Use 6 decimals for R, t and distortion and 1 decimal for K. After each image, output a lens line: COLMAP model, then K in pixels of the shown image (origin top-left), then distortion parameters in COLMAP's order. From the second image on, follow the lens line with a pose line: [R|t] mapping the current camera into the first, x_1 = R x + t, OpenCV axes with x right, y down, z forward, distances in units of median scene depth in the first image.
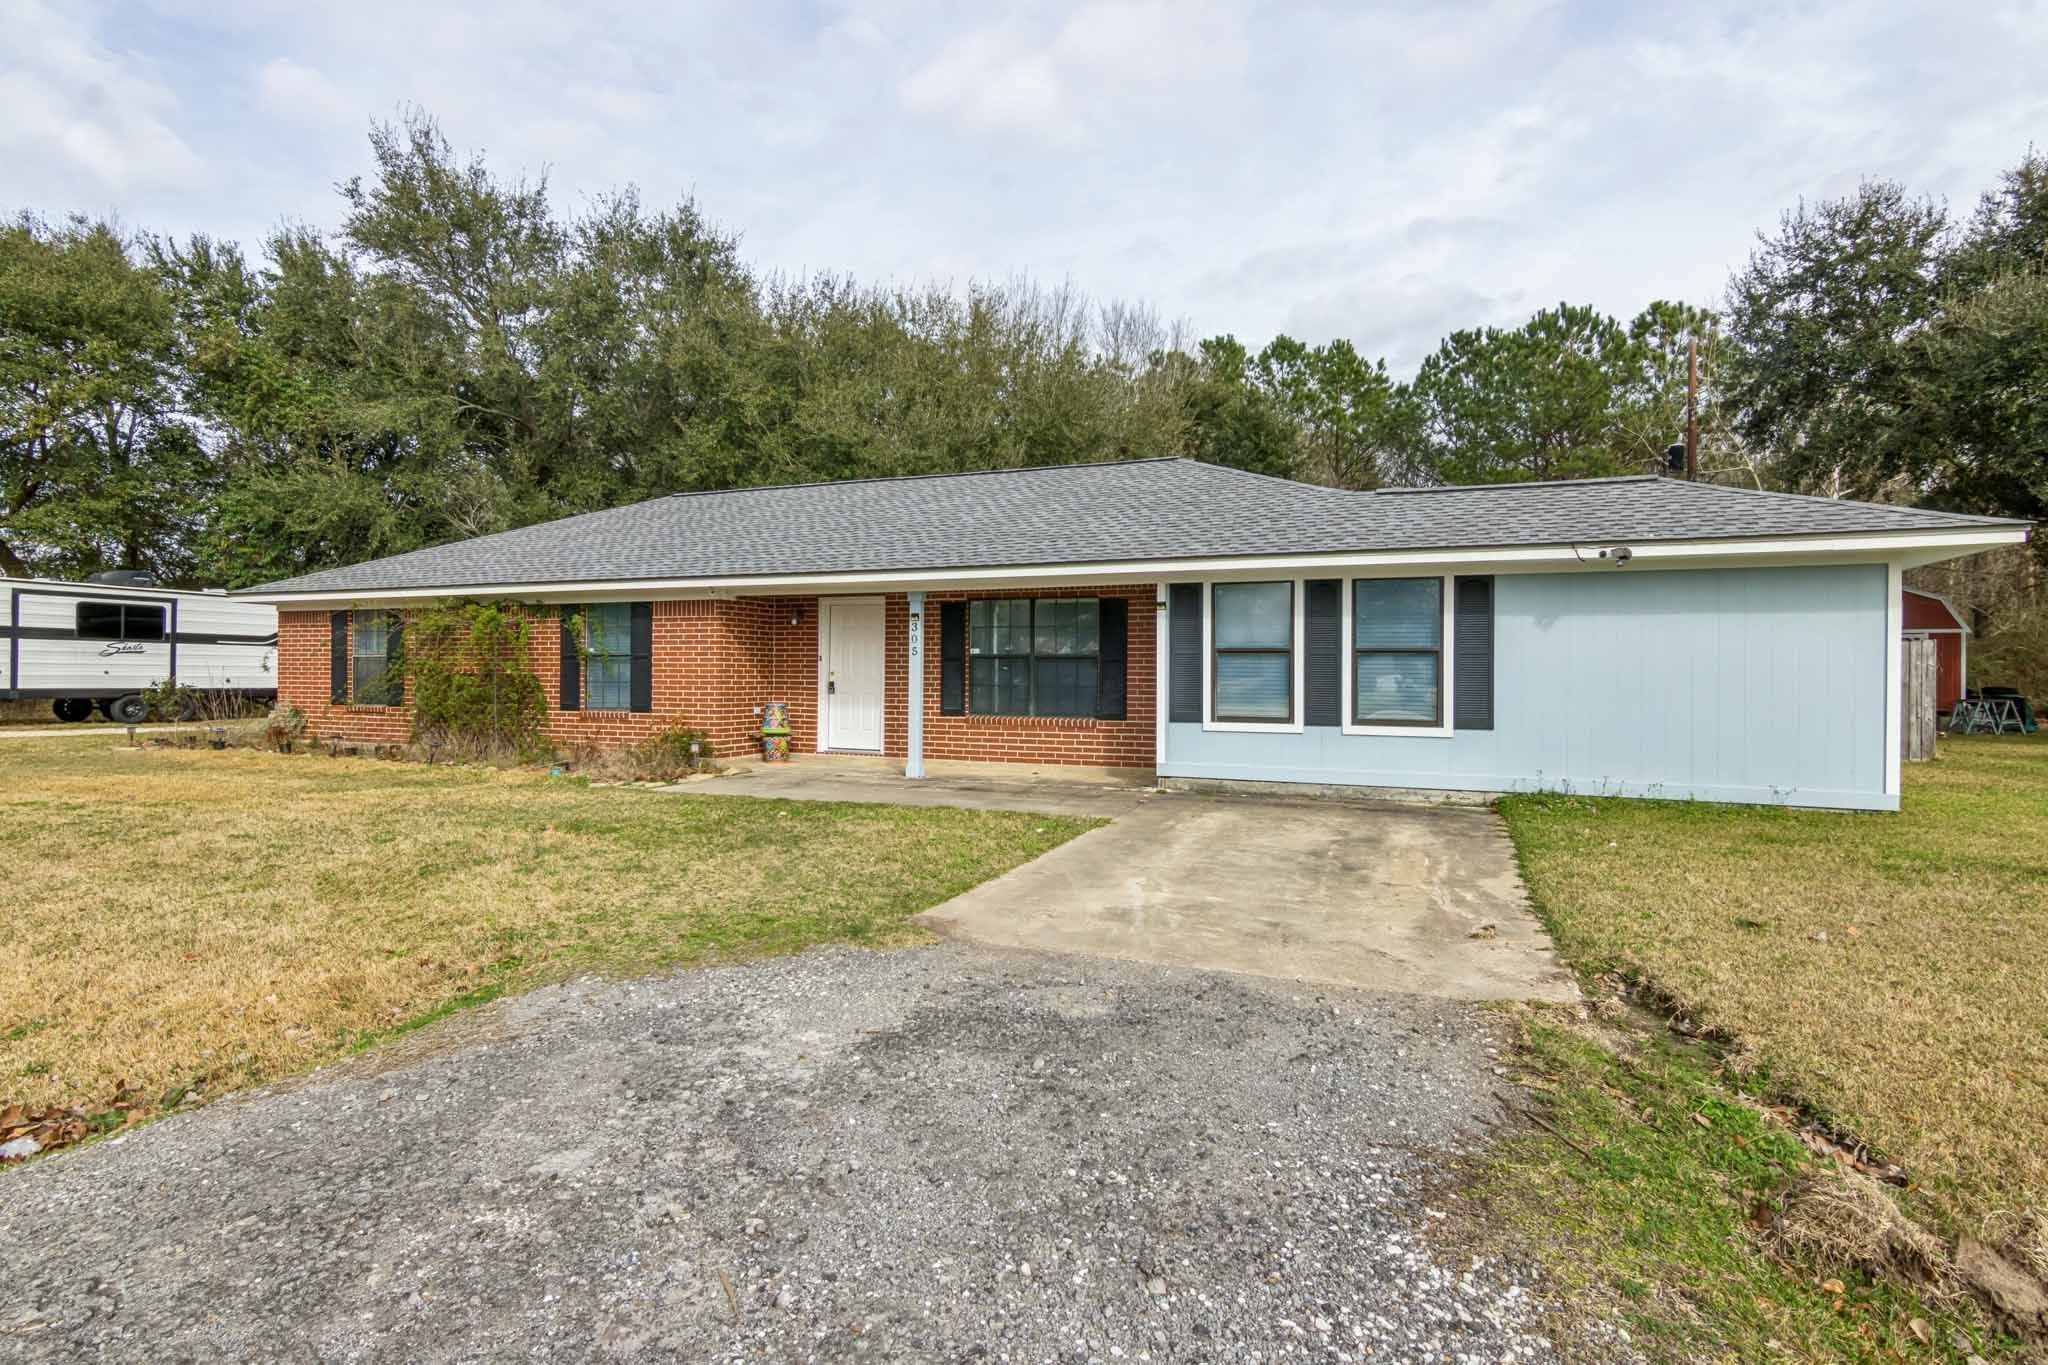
lens RADIAL K [[994.1, 0, 1026.3], [0, 994.1, 683.4], [0, 0, 1]] dist [-0.002402, -0.000122]
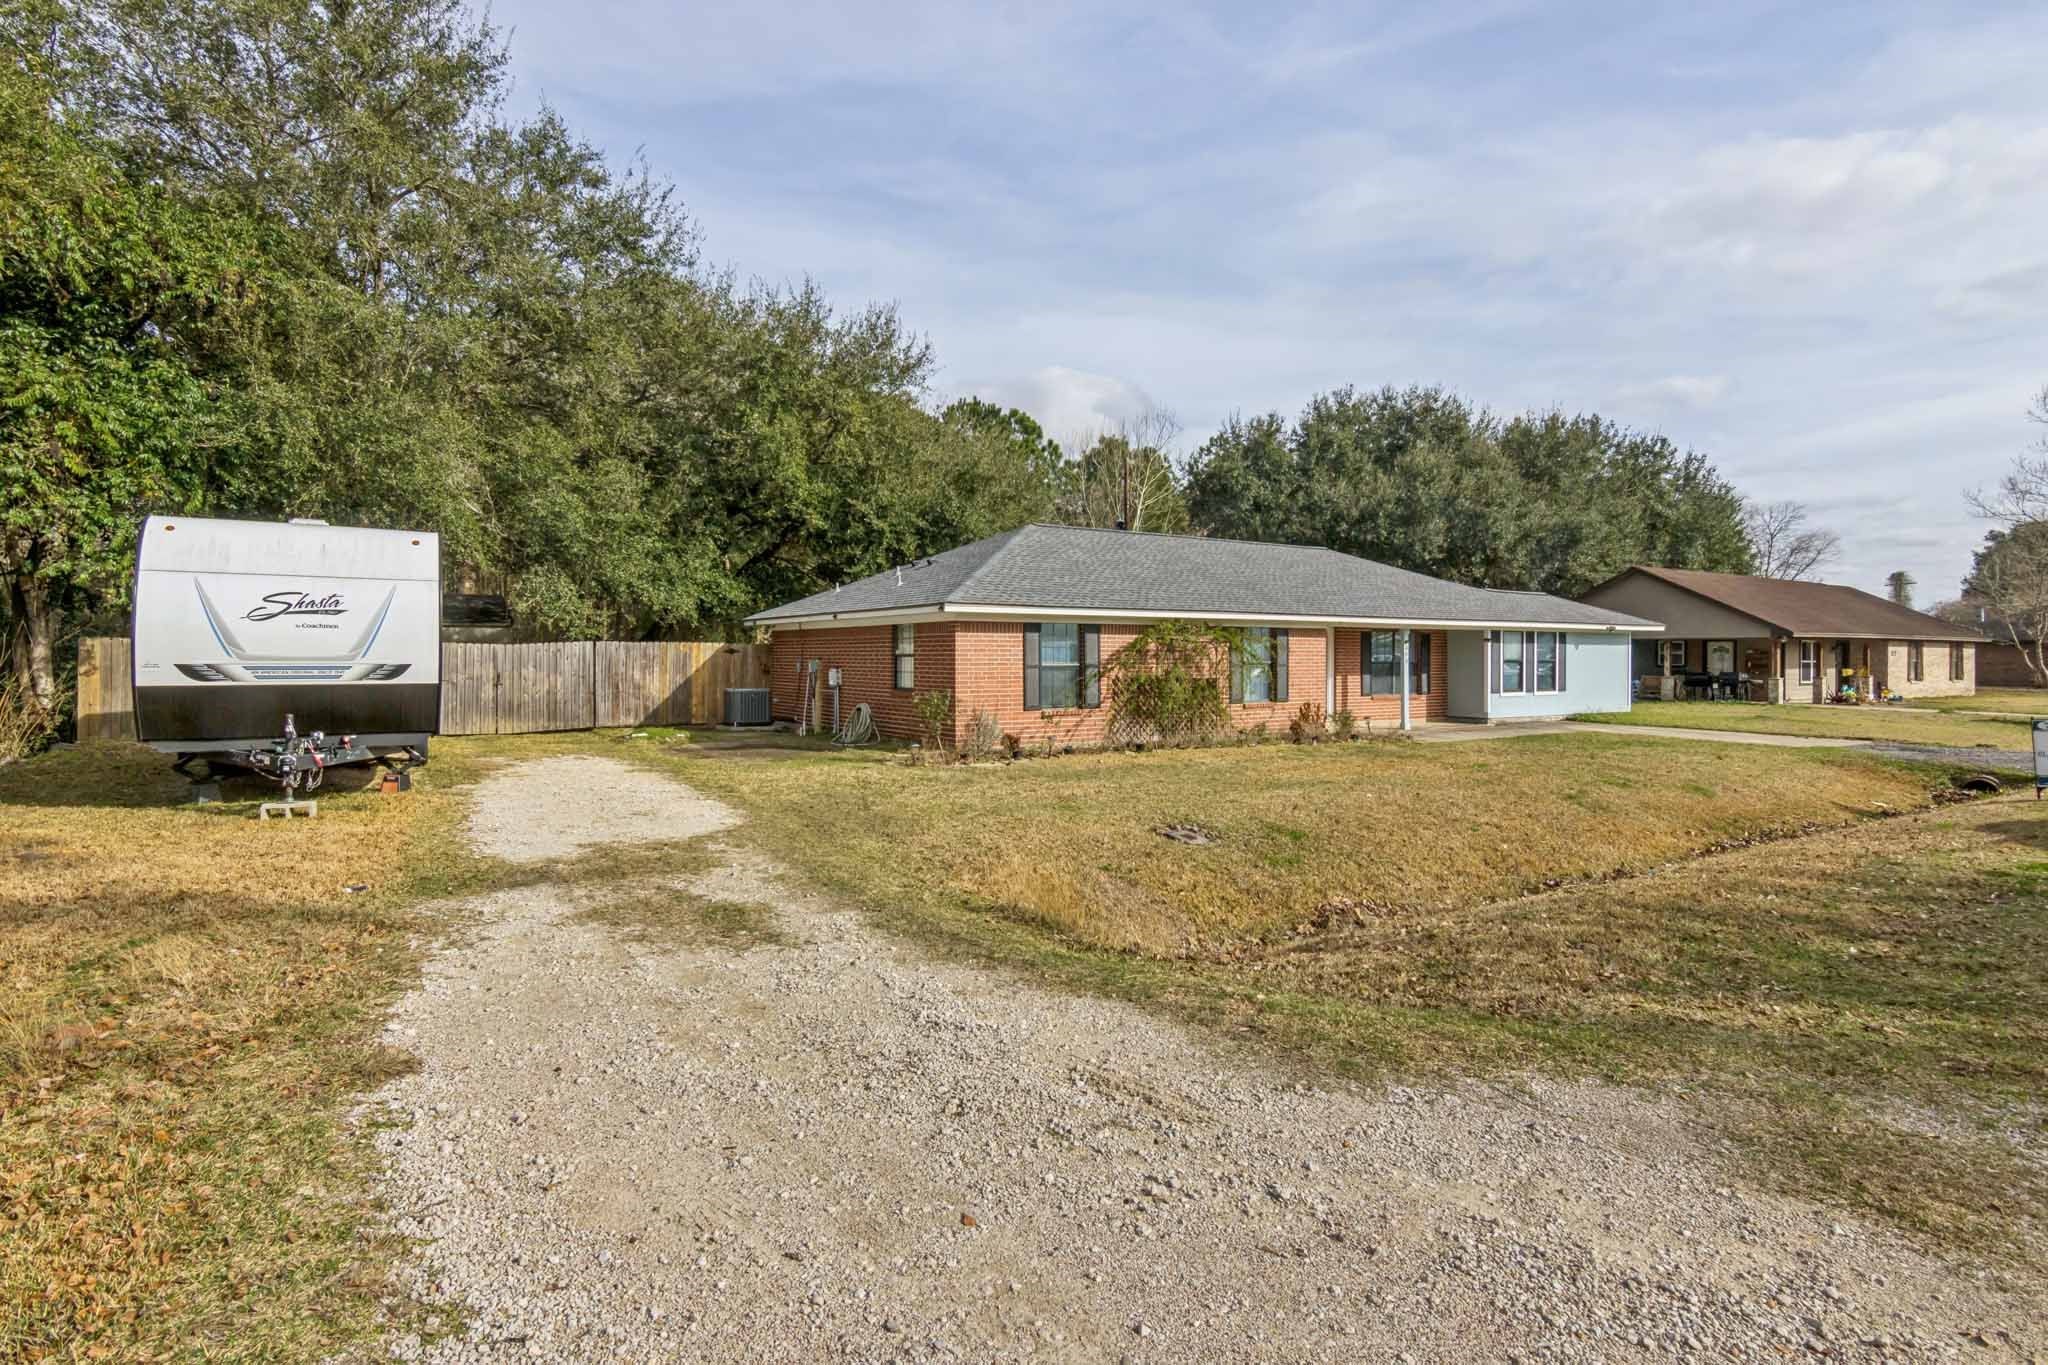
lens RADIAL K [[1036.8, 0, 1031.2], [0, 1036.8, 679.4], [0, 0, 1]] dist [-0.000318, 0.000092]
pose [[0.585543, -0.026479, 0.810209, -1.790273], [0.006451, 0.999587, 0.028006, -0.048680], [-0.810616, -0.011172, 0.585472, 0.388660]]
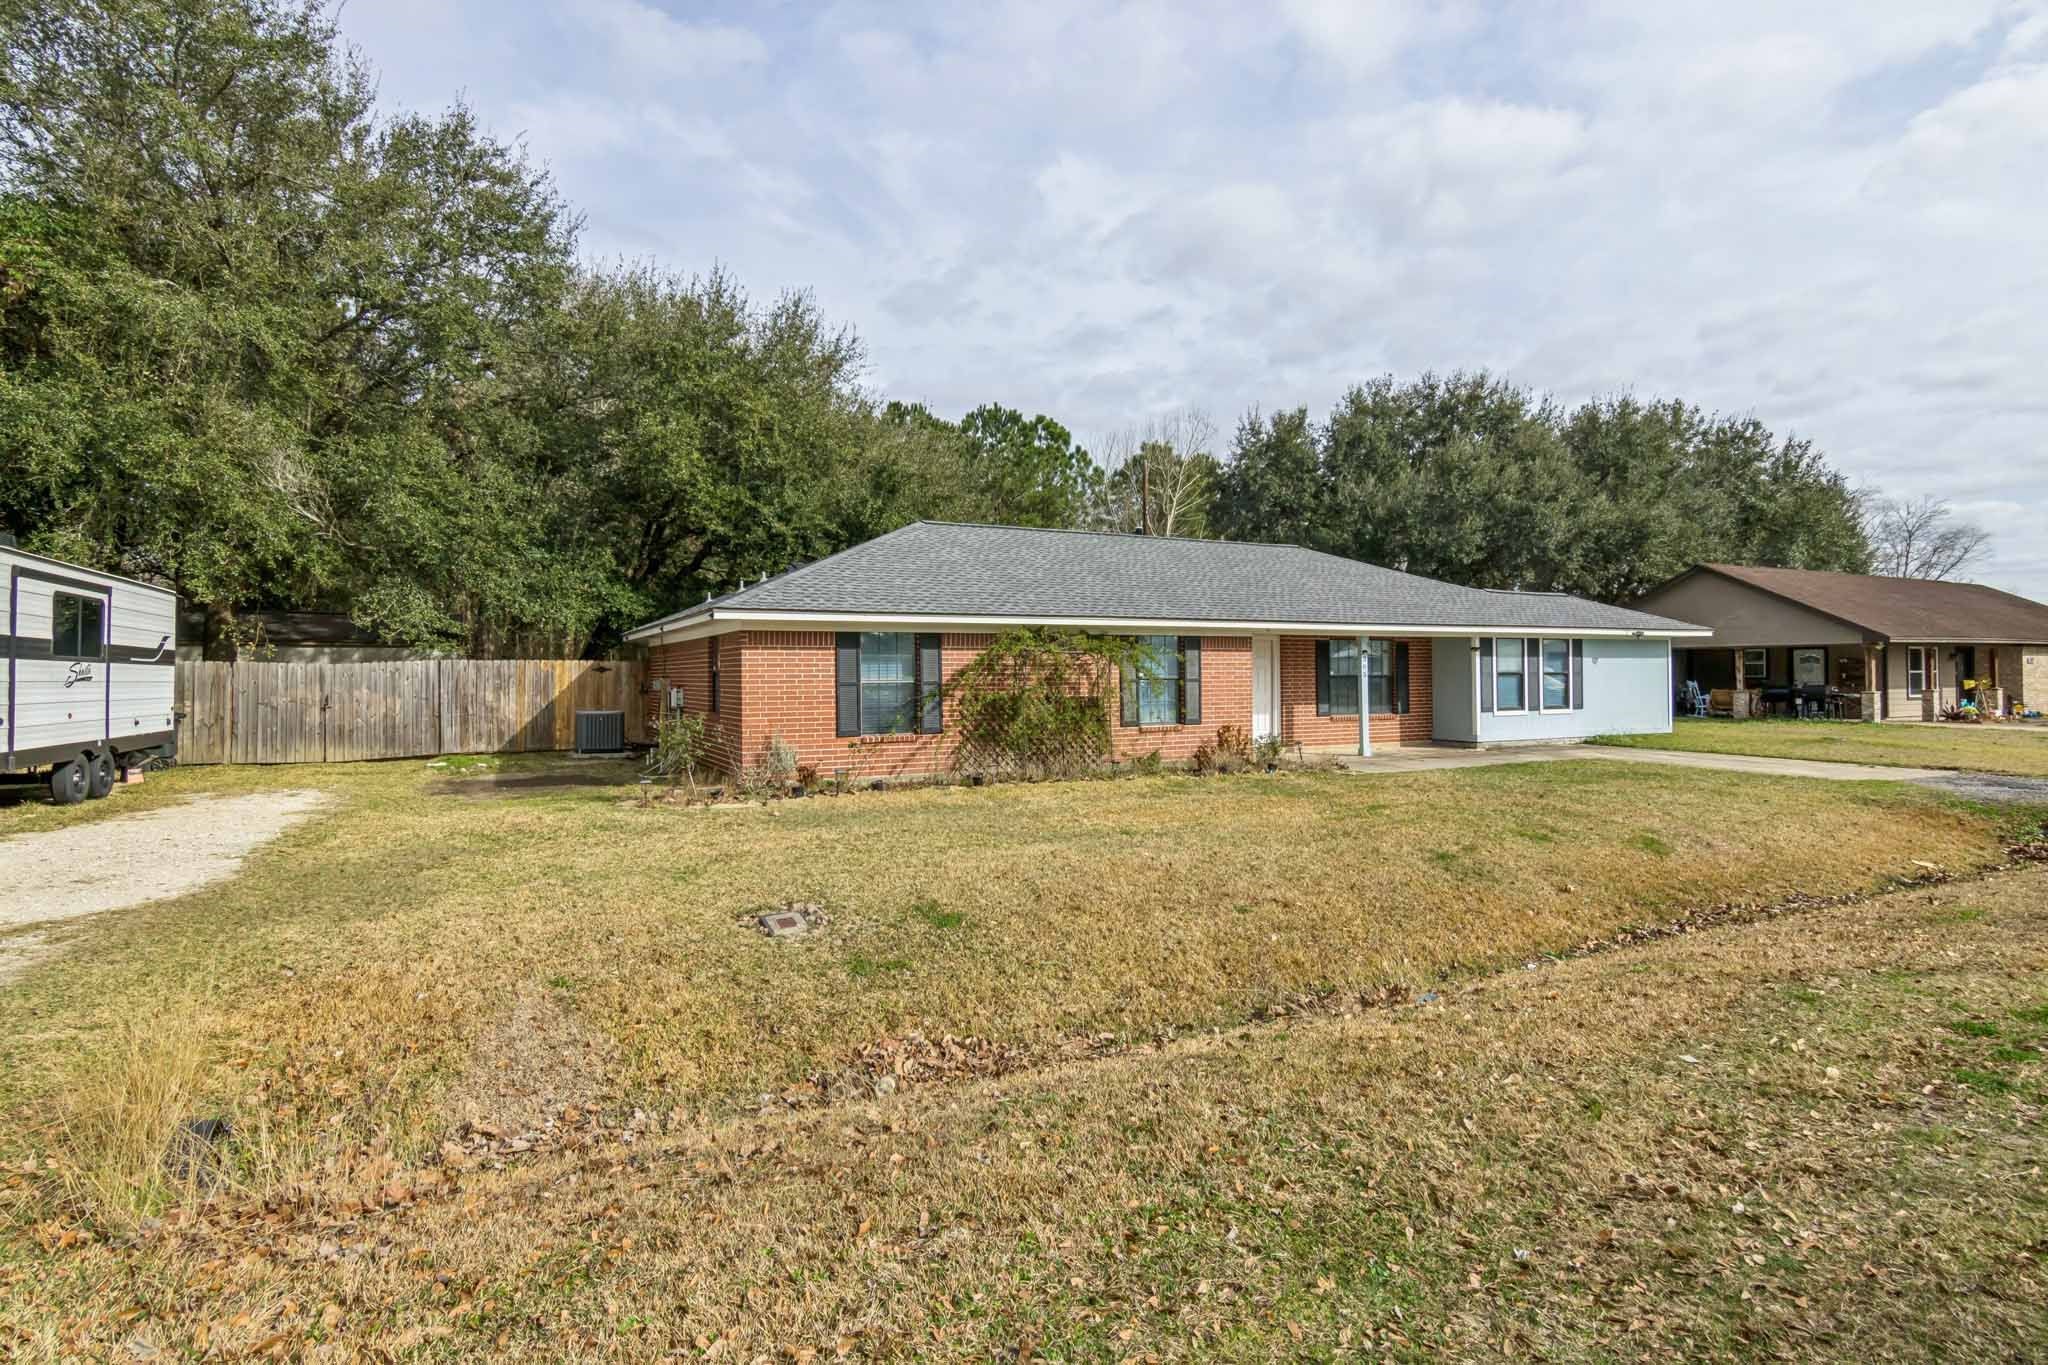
lens RADIAL K [[1036.8, 0, 1025.2], [0, 1036.8, 675.1], [0, 0, 1]] dist [-0.000318, 0.000092]
pose [[0.662368, -0.014731, 0.749034, -1.448119], [0.014588, 0.999871, 0.006764, -0.043733], [-0.749037, 0.006447, 0.662497, 0.289097]]
